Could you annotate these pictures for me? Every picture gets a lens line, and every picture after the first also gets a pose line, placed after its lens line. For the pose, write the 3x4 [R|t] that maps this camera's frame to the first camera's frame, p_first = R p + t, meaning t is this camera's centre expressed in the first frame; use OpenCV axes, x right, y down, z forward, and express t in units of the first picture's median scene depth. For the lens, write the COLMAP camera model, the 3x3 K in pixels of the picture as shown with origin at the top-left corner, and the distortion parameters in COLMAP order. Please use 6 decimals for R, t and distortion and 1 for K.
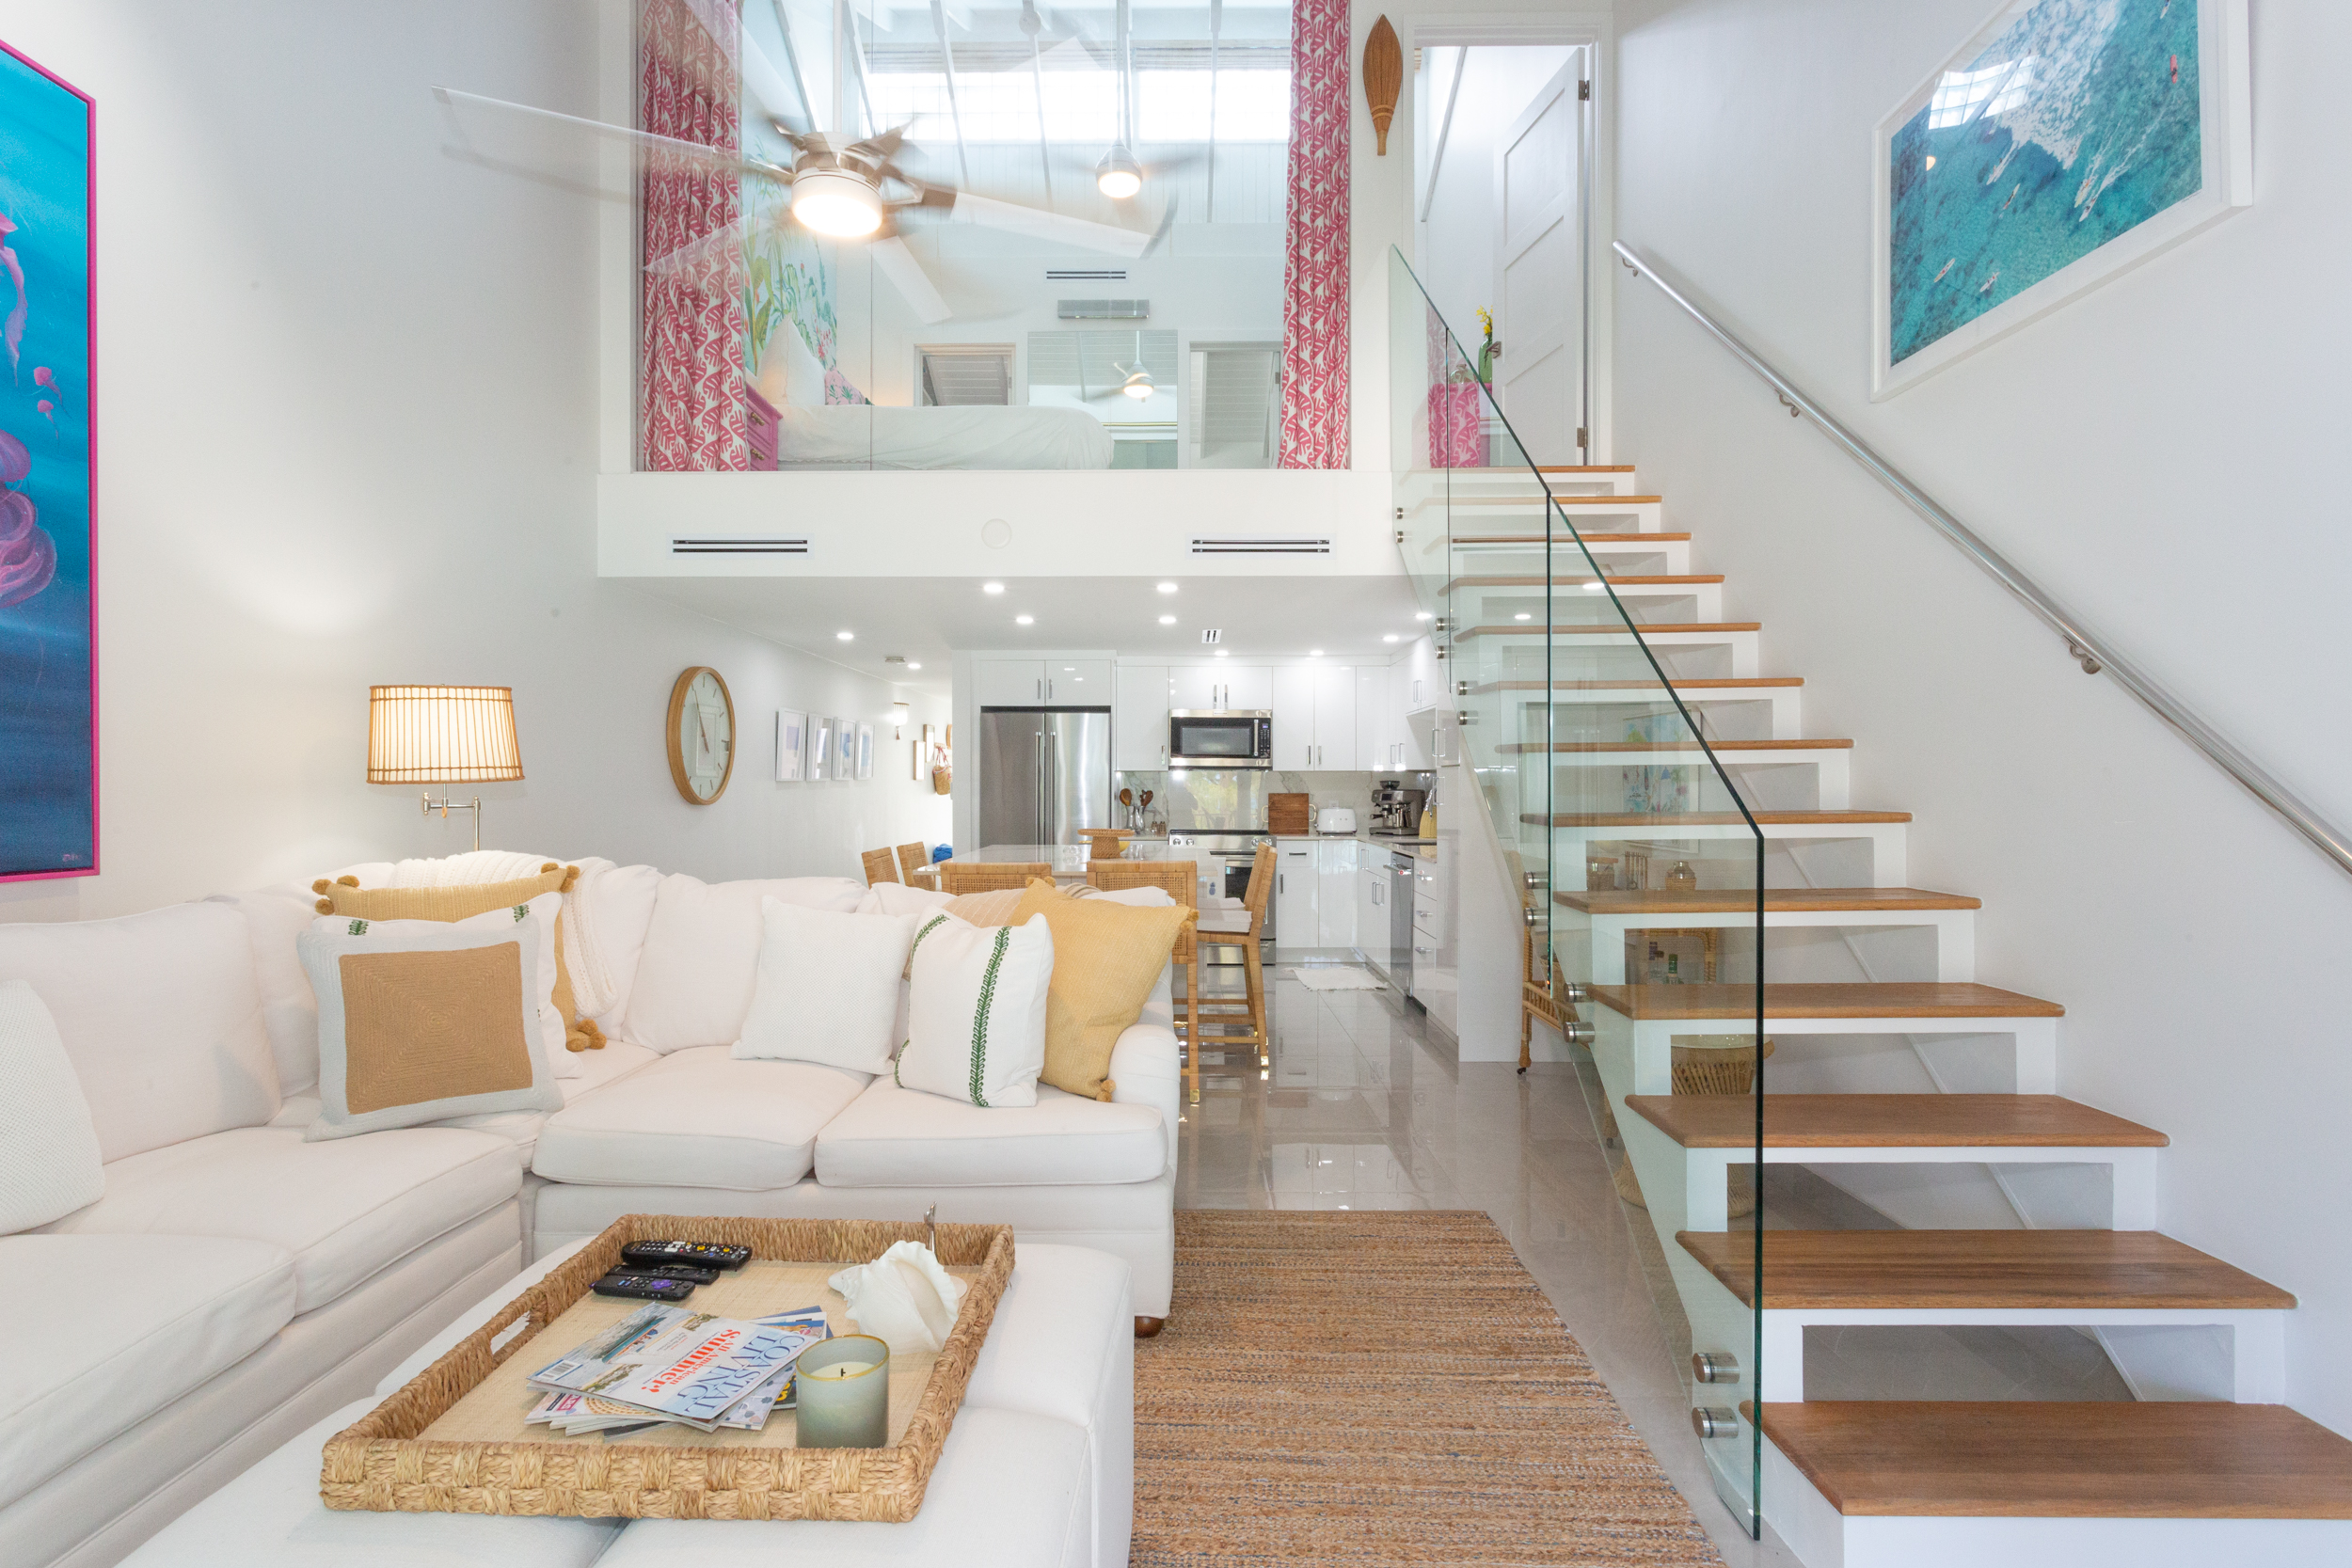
lens RADIAL K [[1132.5, 0, 1161.2], [0, 1132.5, 799.2], [0, 0, 1]] dist [-0.007788, 0.003070]
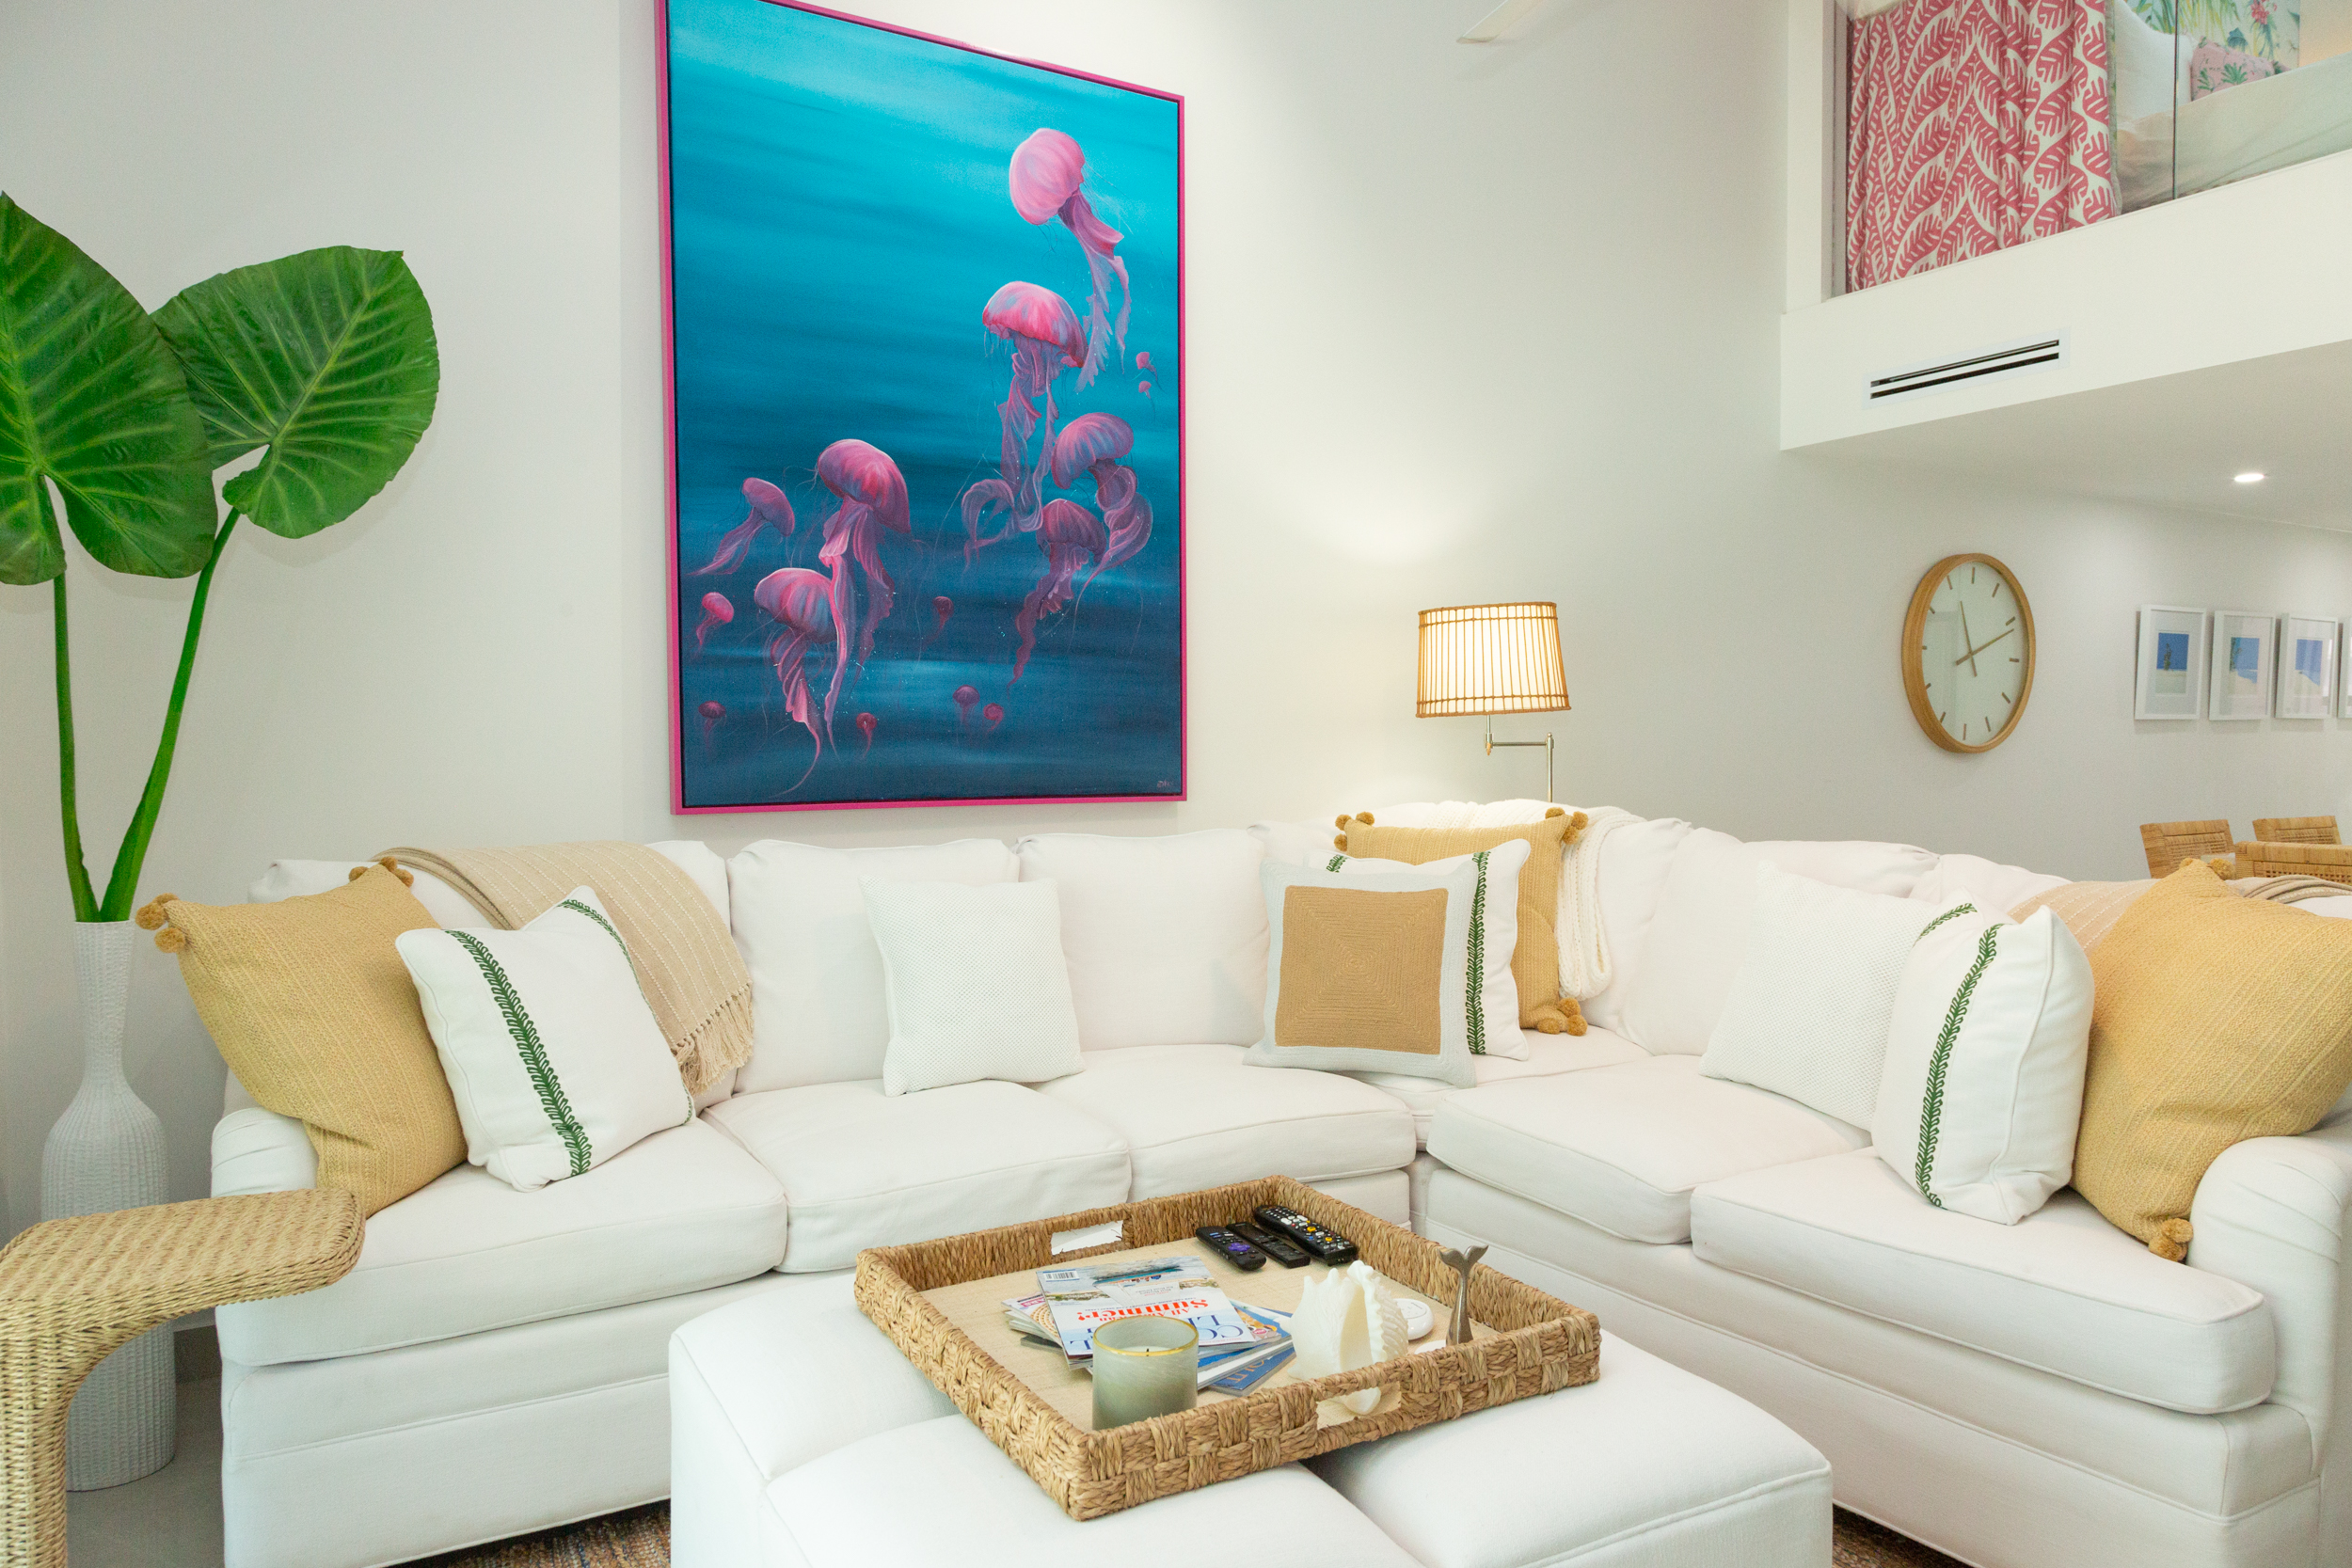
lens RADIAL K [[1553.6, 0, 1177.7], [0, 1553.6, 780.2], [0, 0, 1]] dist [0.015505, -0.008683]
pose [[0.526407, 0.013387, -0.850127, 0.343406], [-0.005111, 0.999908, 0.012581, 0.027408], [0.850217, -0.002278, 0.526427, 0.188127]]
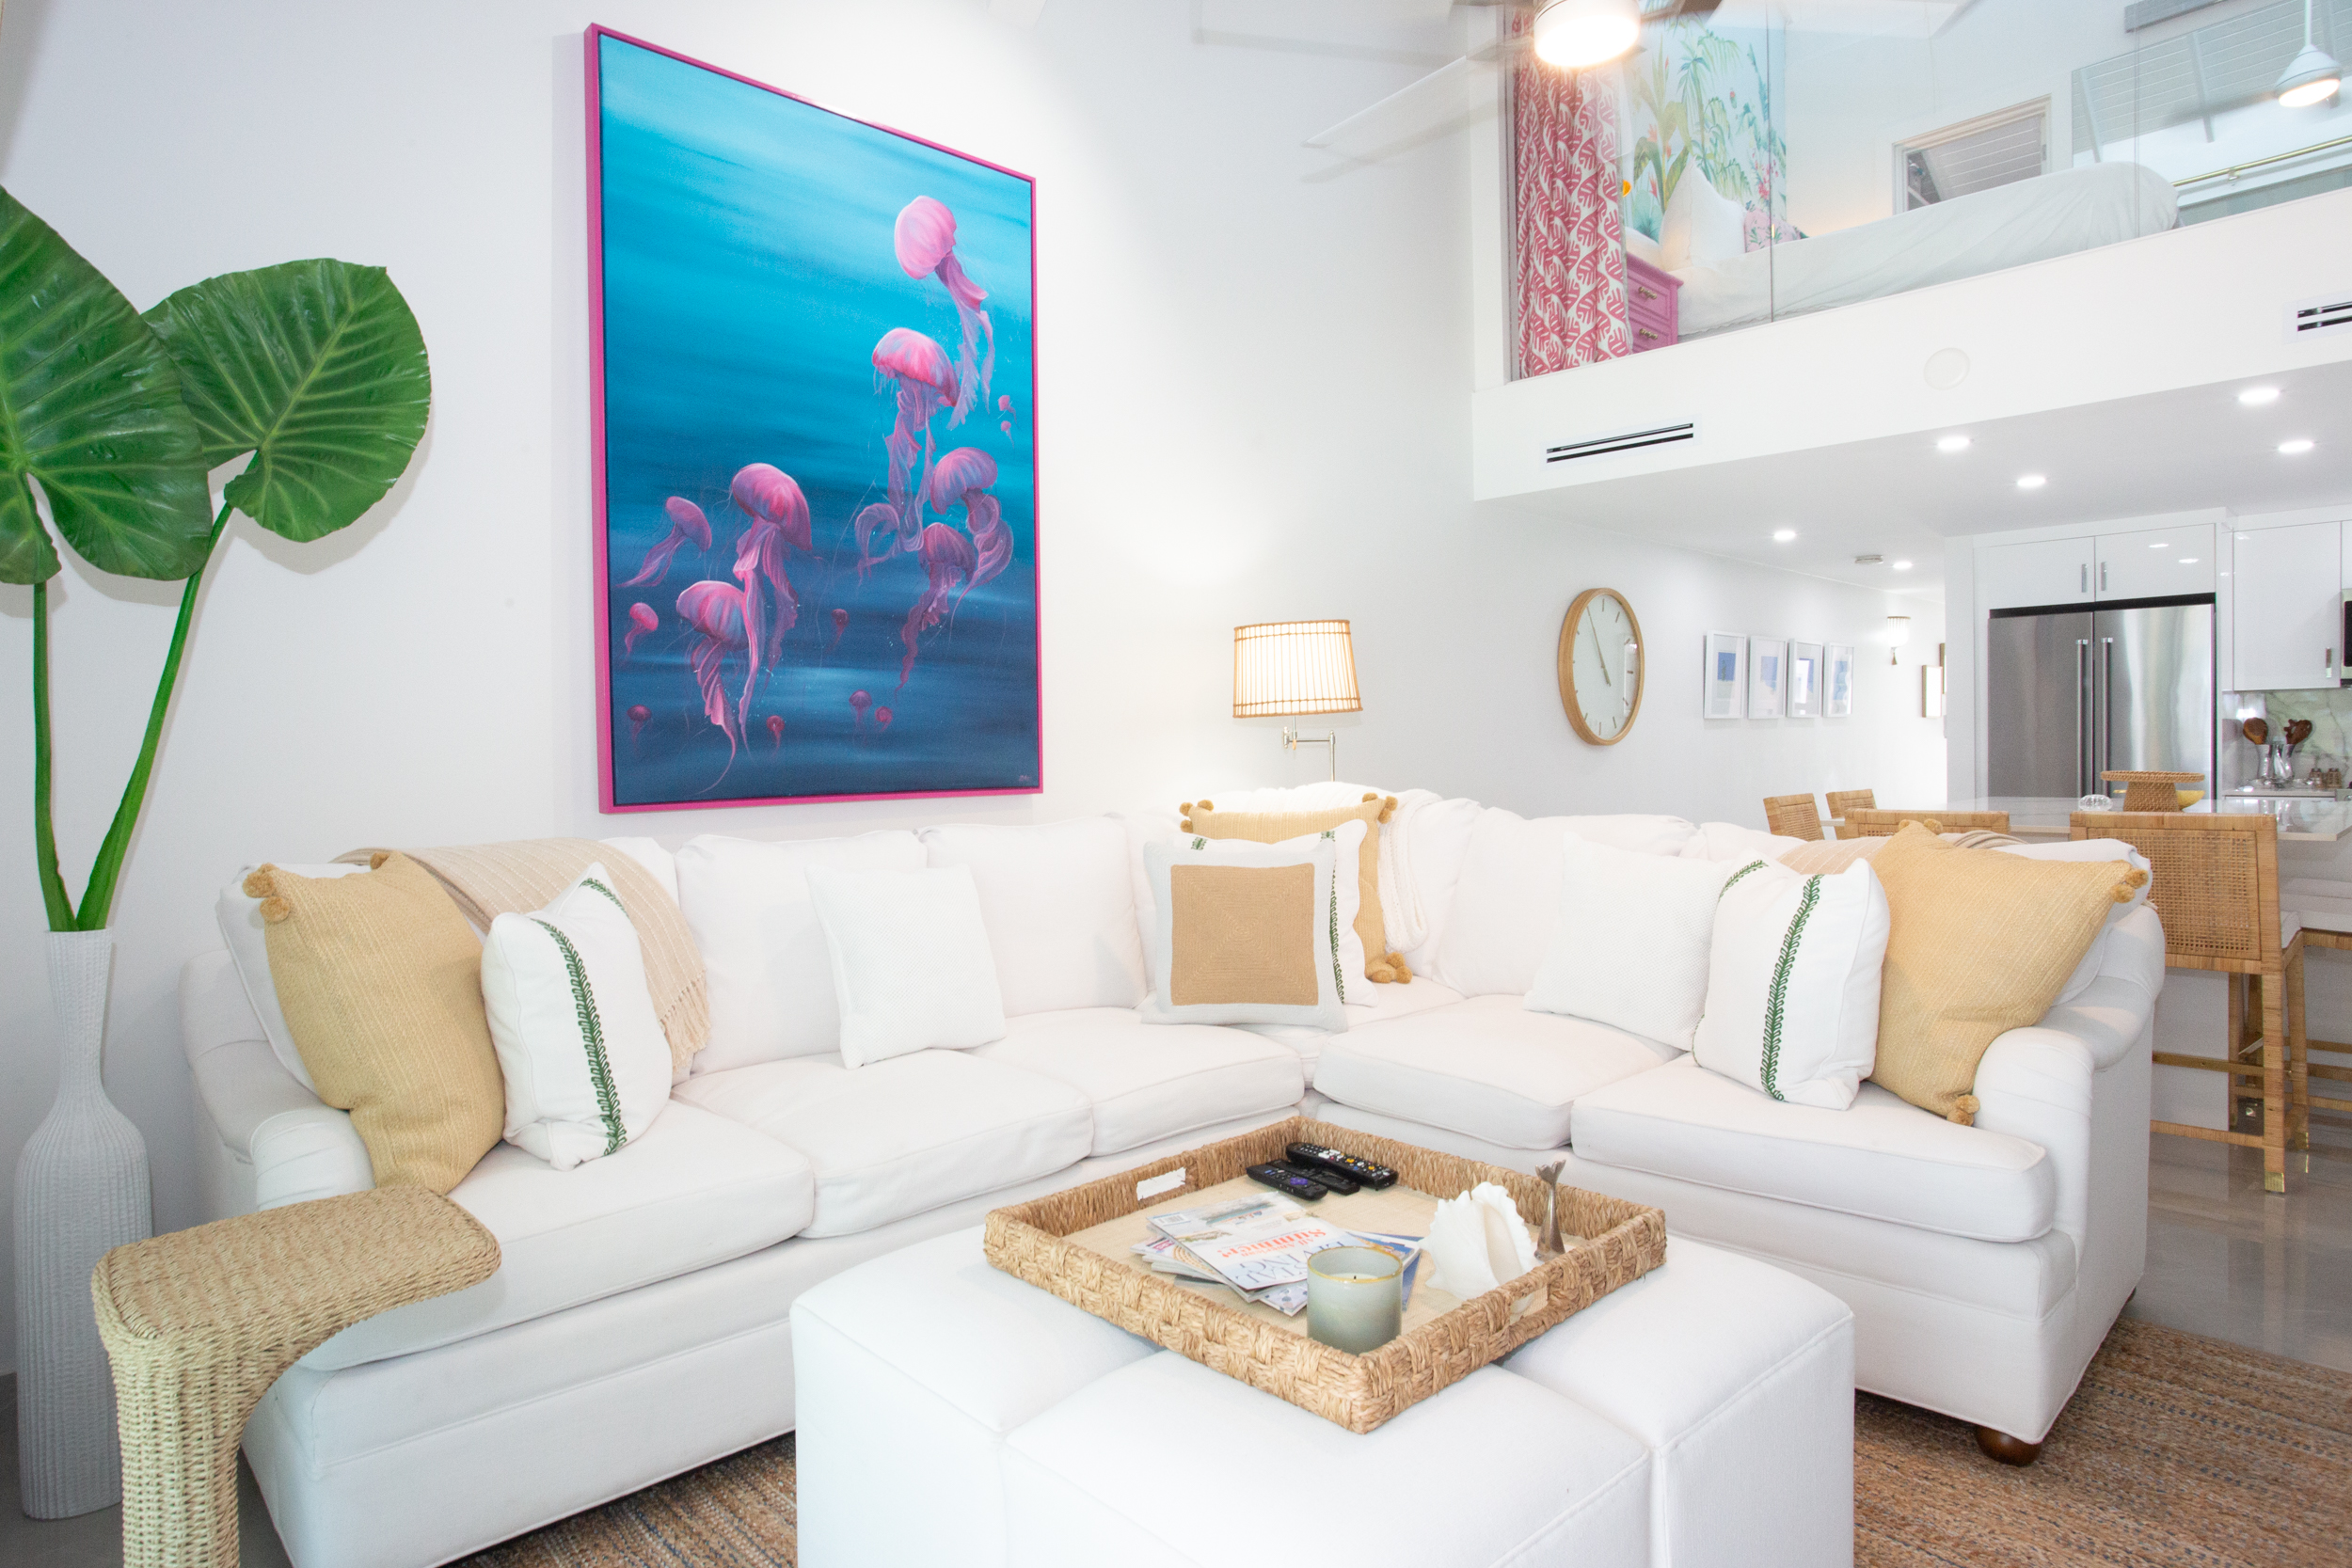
lens RADIAL K [[1339.2, 0, 1128.3], [0, 1339.2, 760.3], [0, 0, 1]] dist [-0.050962, 0.026122]
pose [[0.693845, -0.005762, -0.720101, 0.186081], [0.007564, 0.999971, -0.000713, 0.032464], [0.720084, -0.004952, 0.693869, 0.041137]]
